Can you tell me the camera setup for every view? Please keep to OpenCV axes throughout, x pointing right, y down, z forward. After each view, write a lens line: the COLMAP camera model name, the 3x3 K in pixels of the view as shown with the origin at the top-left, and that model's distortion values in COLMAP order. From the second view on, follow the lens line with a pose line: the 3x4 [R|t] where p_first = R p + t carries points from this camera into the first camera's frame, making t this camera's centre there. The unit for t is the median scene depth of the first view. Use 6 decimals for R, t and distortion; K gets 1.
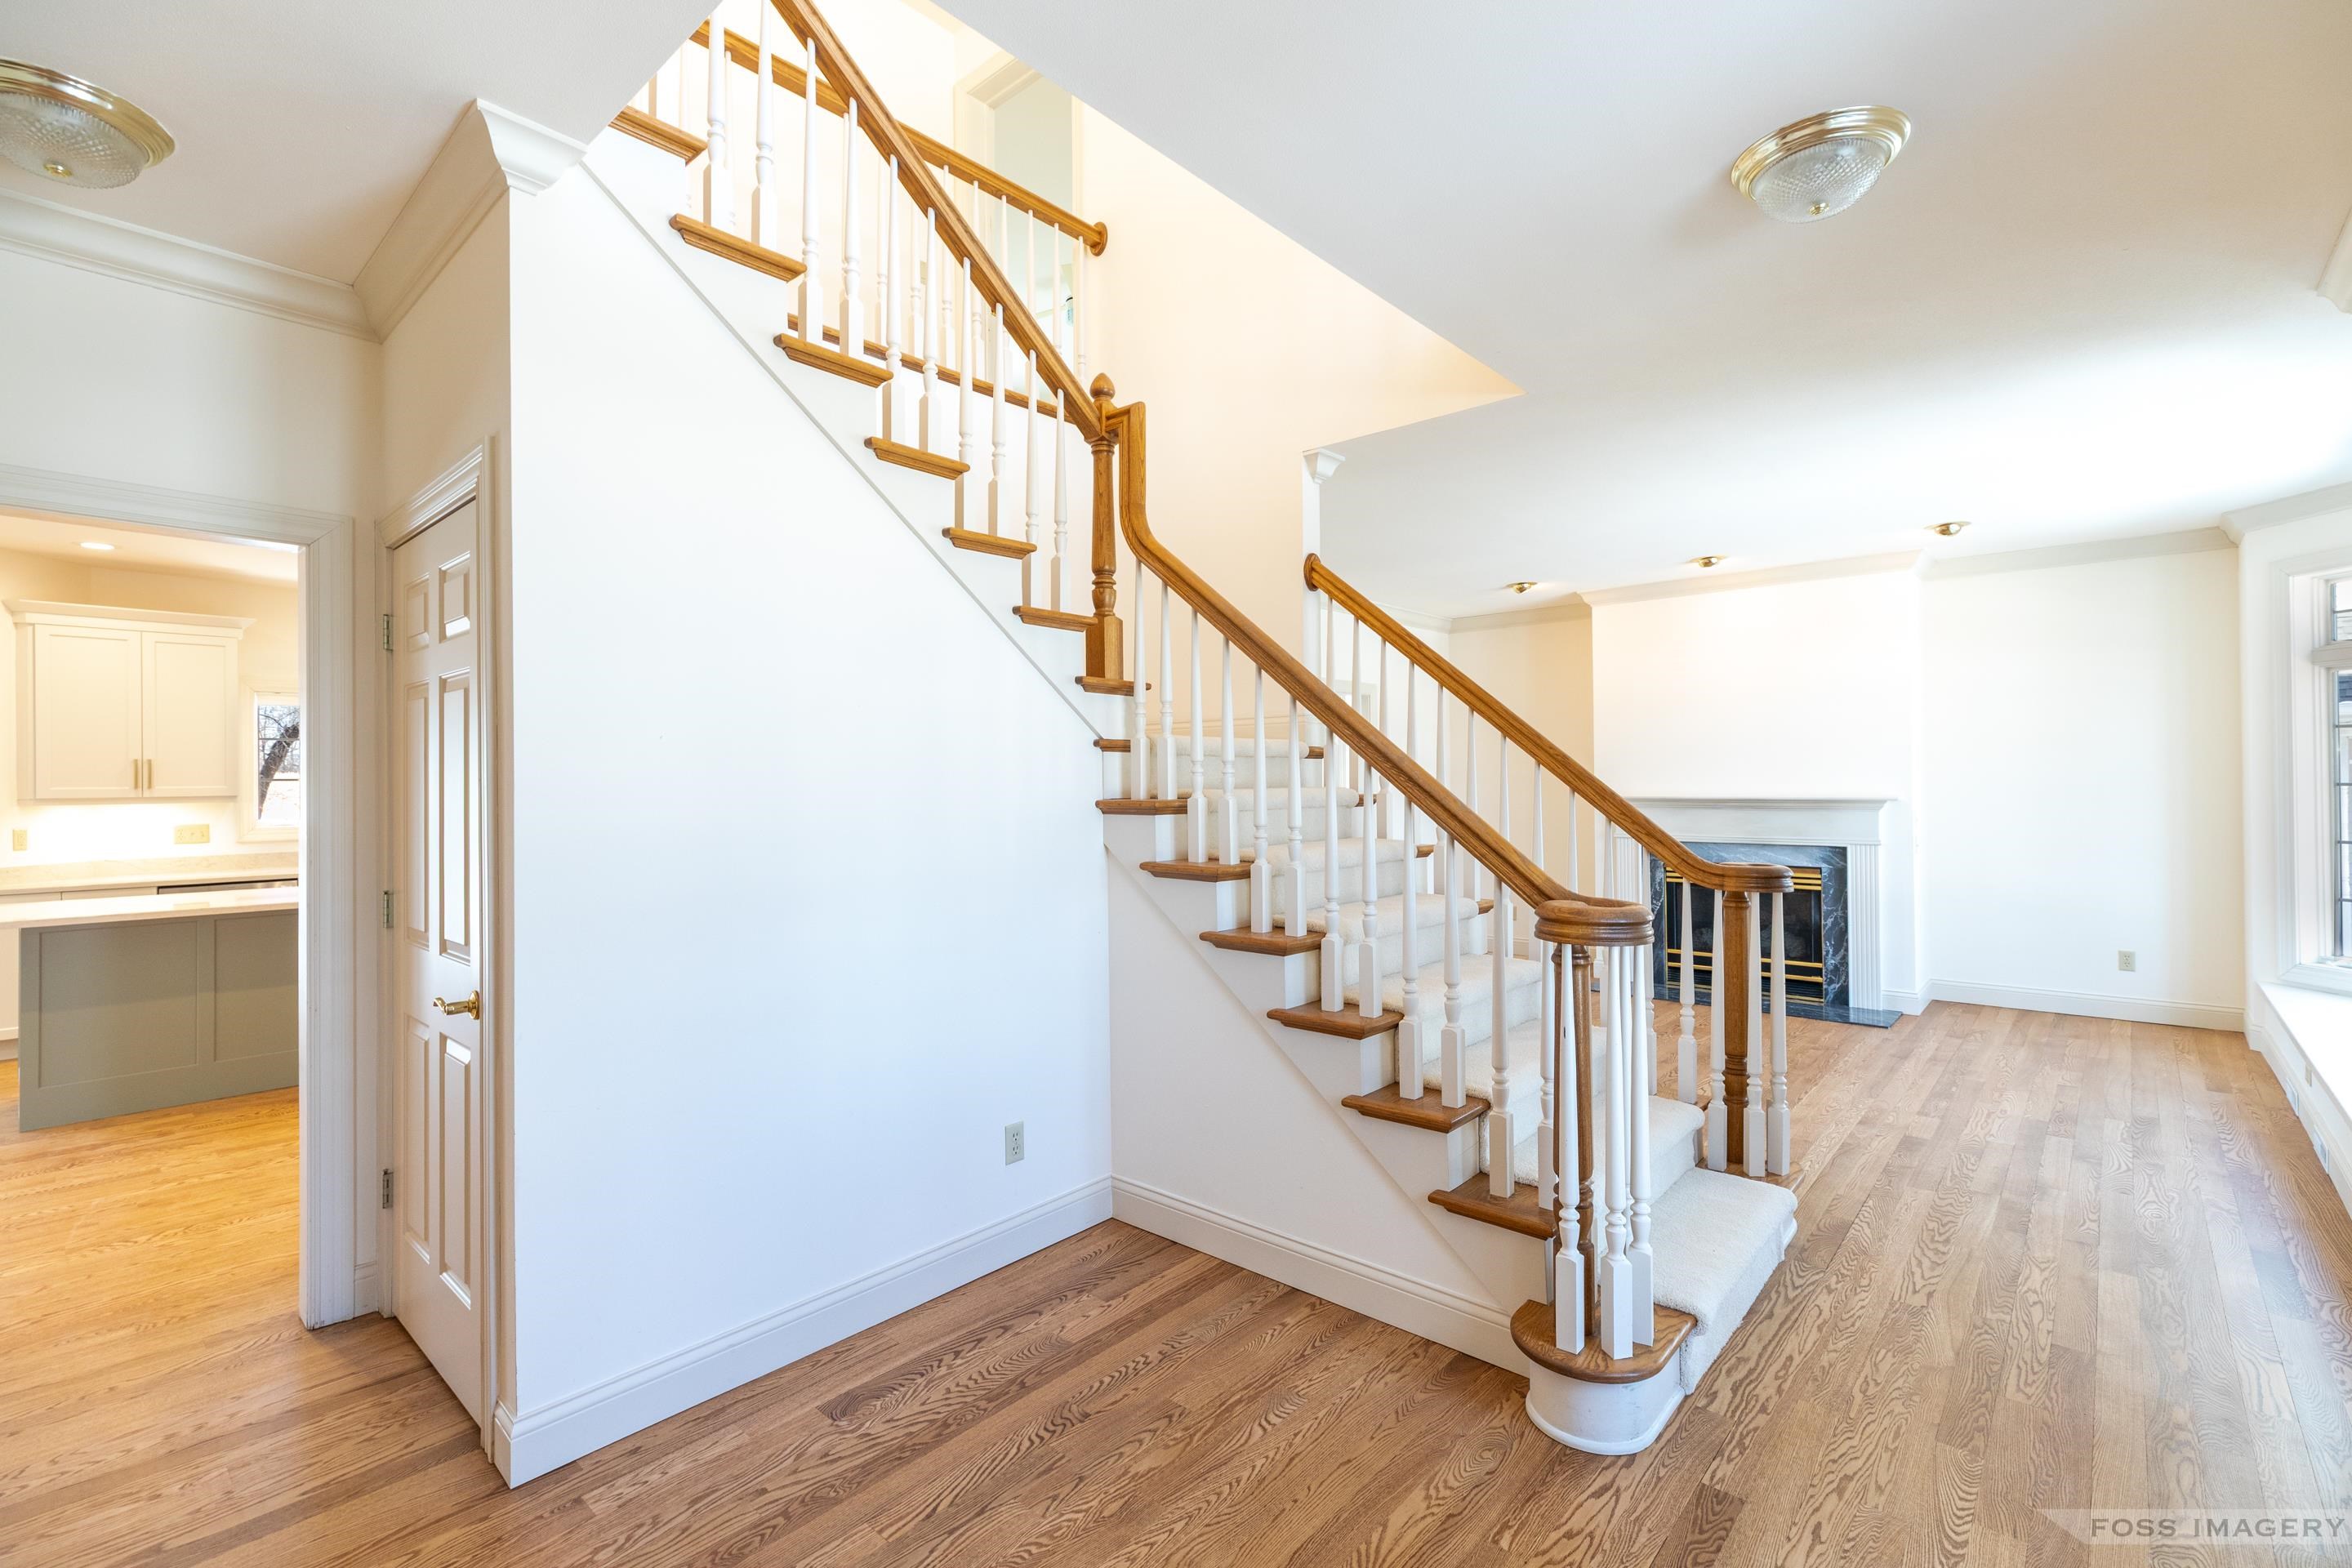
lens RADIAL K [[1053.0, 0, 1178.6], [0, 1053.0, 774.6], [0, 0, 1]] dist [0.000125, 0.000376]
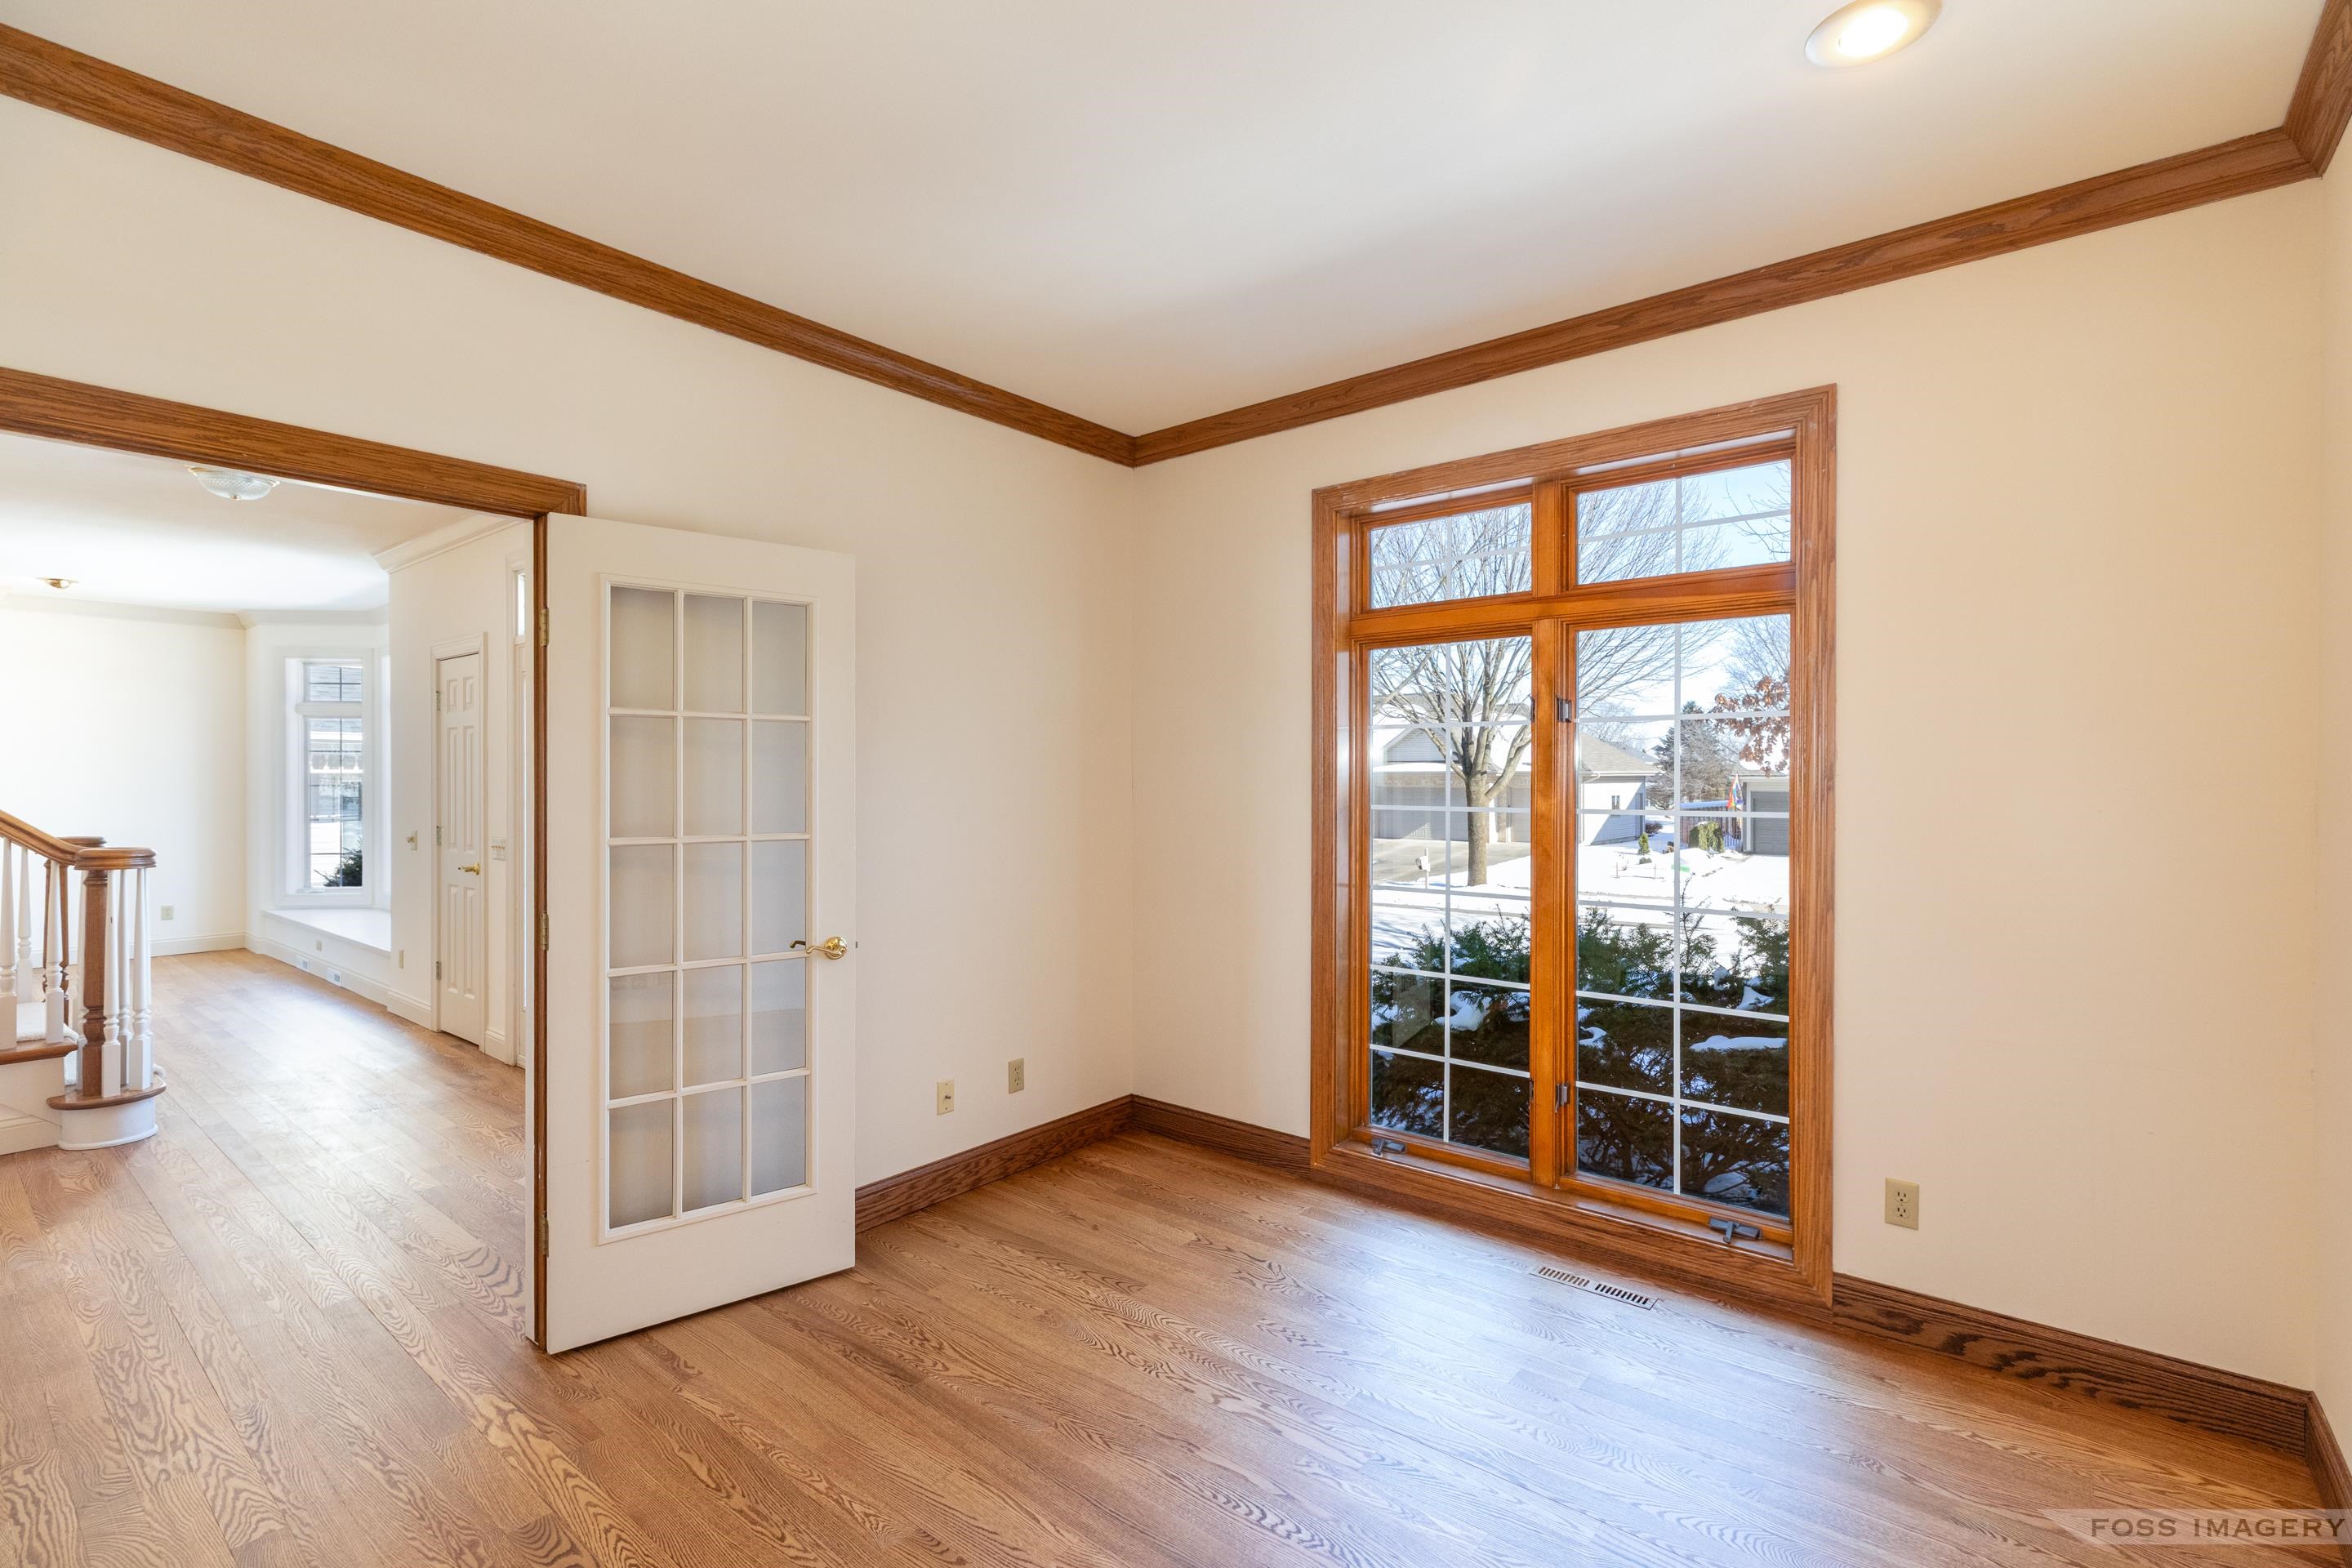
lens RADIAL K [[1053.0, 0, 1178.6], [0, 1053.0, 774.6], [0, 0, 1]] dist [0.000125, 0.000376]
pose [[-0.047340, 0.012390, 0.998802, -0.533848], [-0.007783, 0.999888, -0.012772, 0.001961], [-0.998848, -0.008379, -0.047239, -0.256333]]
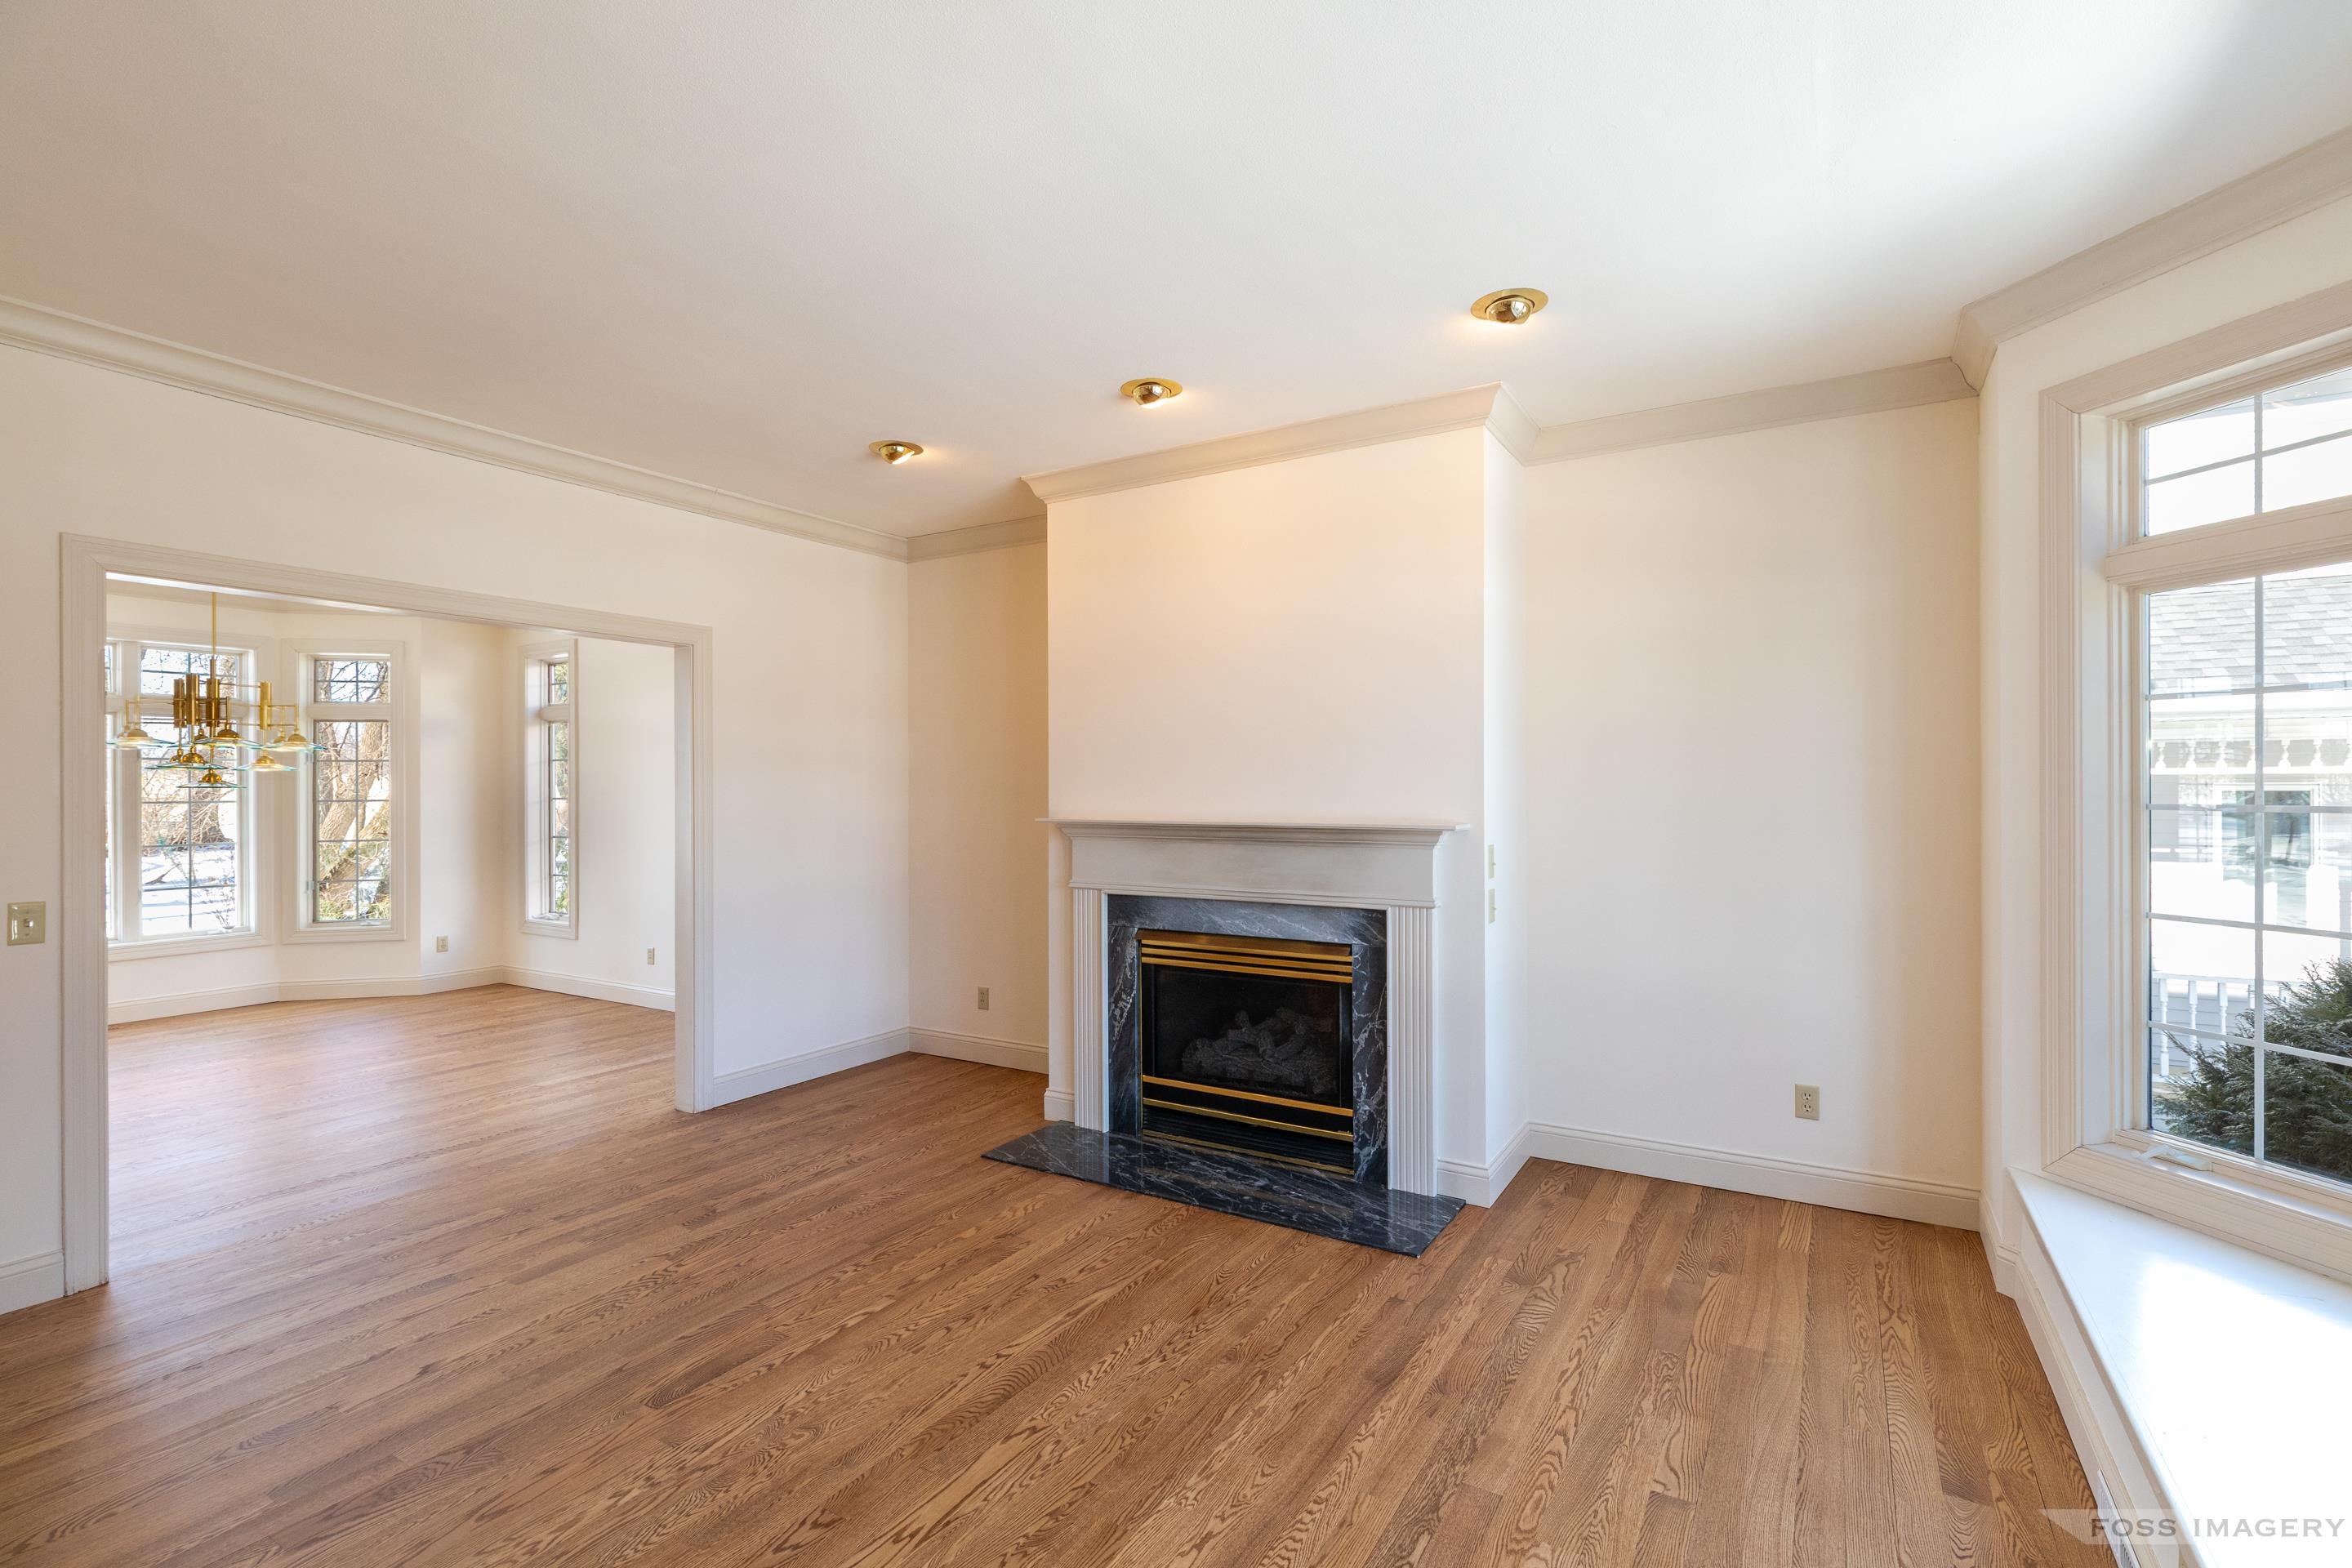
lens RADIAL K [[1080.2, 0, 1182.7], [0, 1080.2, 792.4], [0, 0, 1]] dist [0.002170, -0.000004]
pose [[0.981699, 0.002554, 0.190422, 0.426621], [-0.004500, 0.999942, 0.009786, -0.000761], [-0.190386, -0.010464, 0.981653, 0.458323]]
